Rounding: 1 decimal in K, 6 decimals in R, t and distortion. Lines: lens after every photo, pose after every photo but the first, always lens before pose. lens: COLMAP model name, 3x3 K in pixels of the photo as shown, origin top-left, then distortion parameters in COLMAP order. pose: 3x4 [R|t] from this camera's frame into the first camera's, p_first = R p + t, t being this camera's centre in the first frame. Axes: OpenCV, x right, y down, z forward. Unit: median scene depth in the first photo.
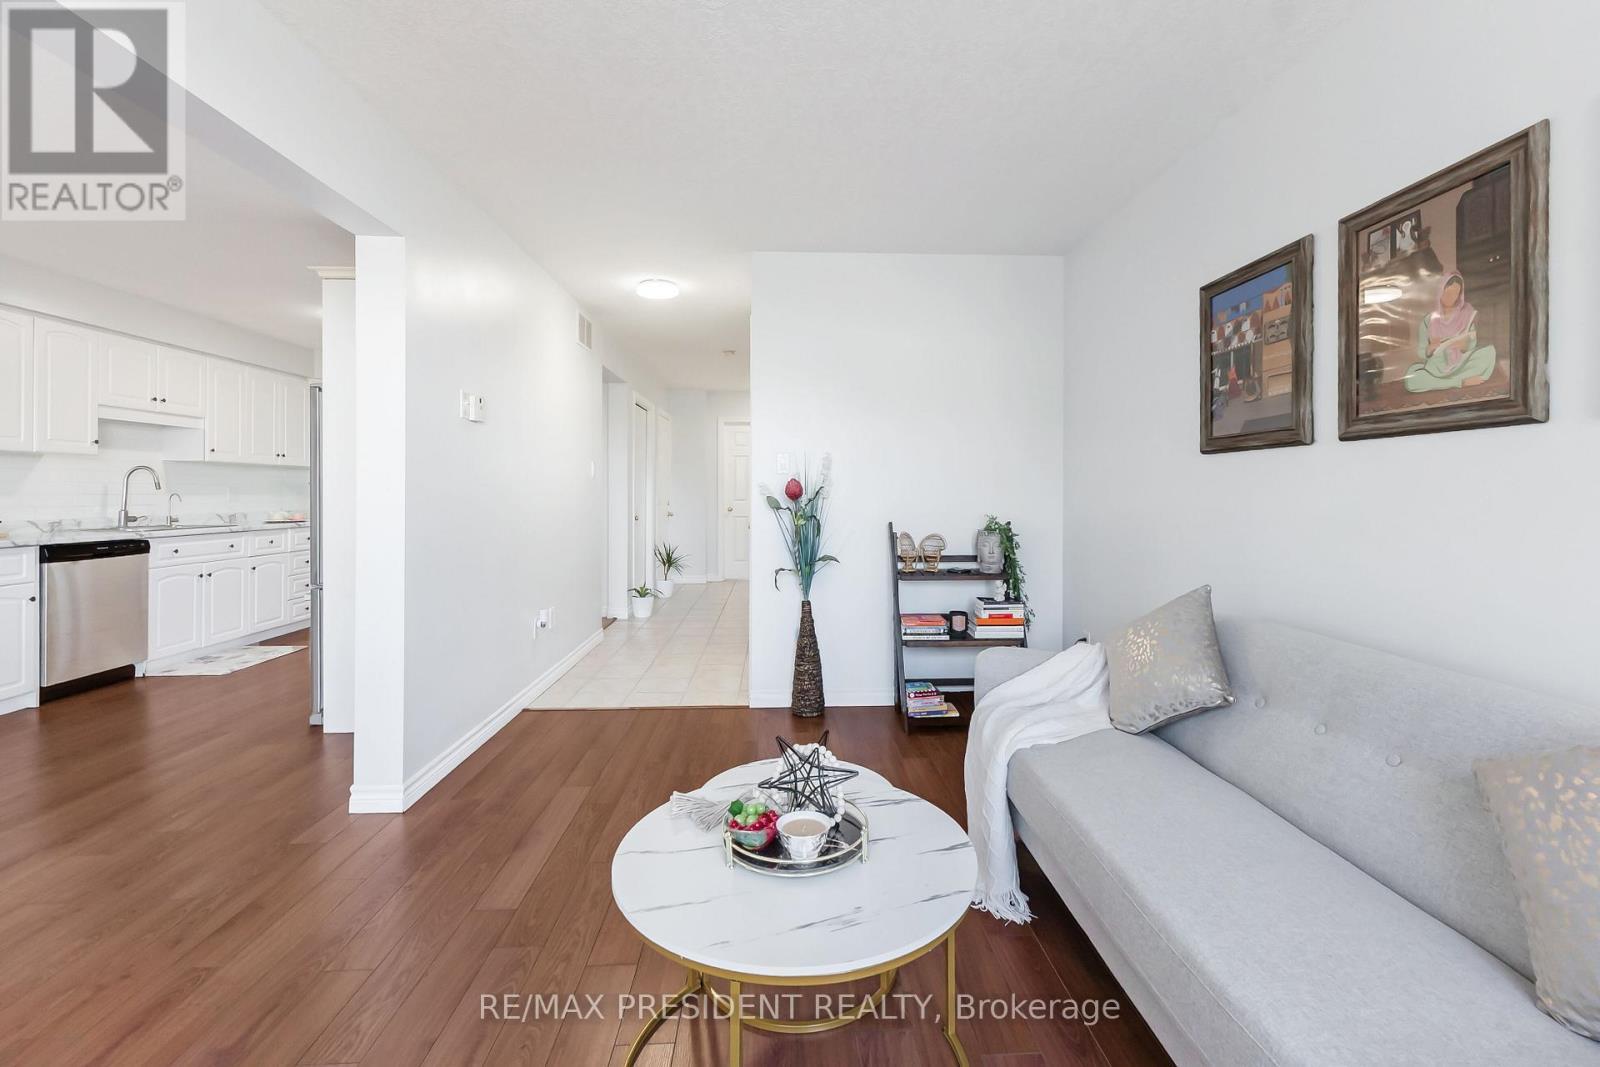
lens RADIAL K [[709.9, 0, 804.7], [0, 709.9, 491.7], [0, 0, 1]] dist [0.018323, 0.000168]
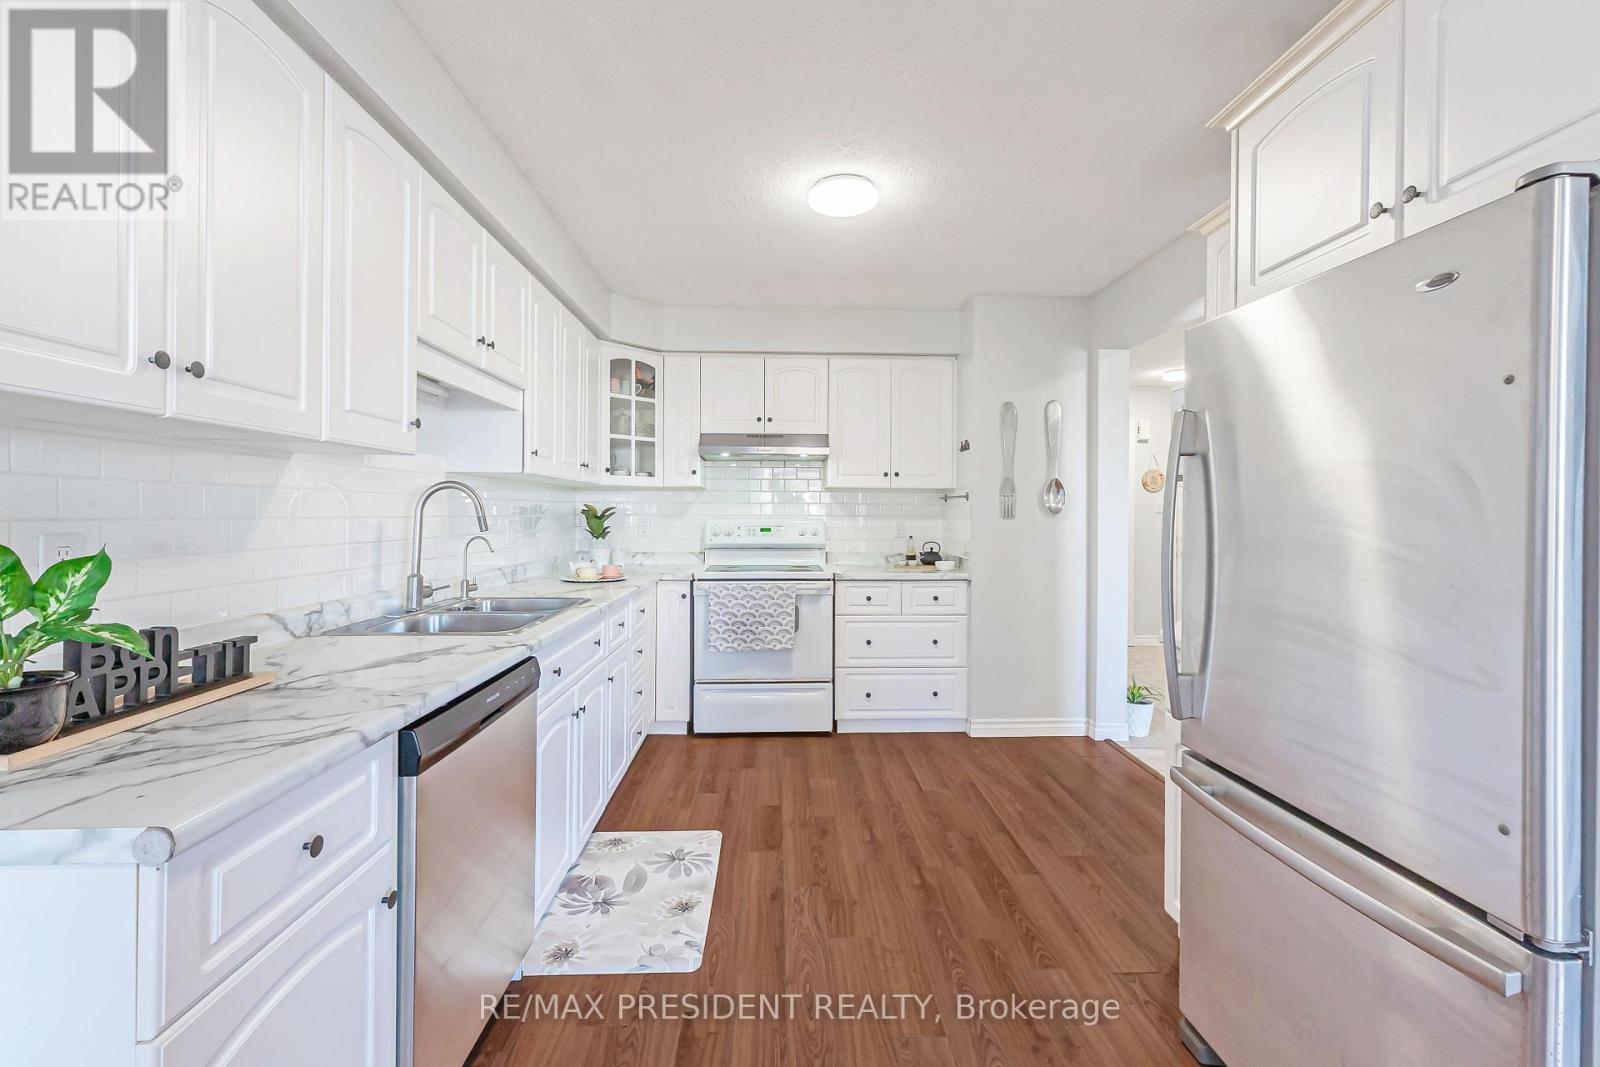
lens RADIAL K [[684.1, 0, 811.7], [0, 684.1, 514.9], [0, 0, 1]] dist [-0.001450, -0.000054]
pose [[0.999785, 0.005071, 0.020108, -0.749097], [-0.005141, 0.999981, 0.003436, -0.018020], [-0.020091, -0.003538, 0.999792, 0.589778]]
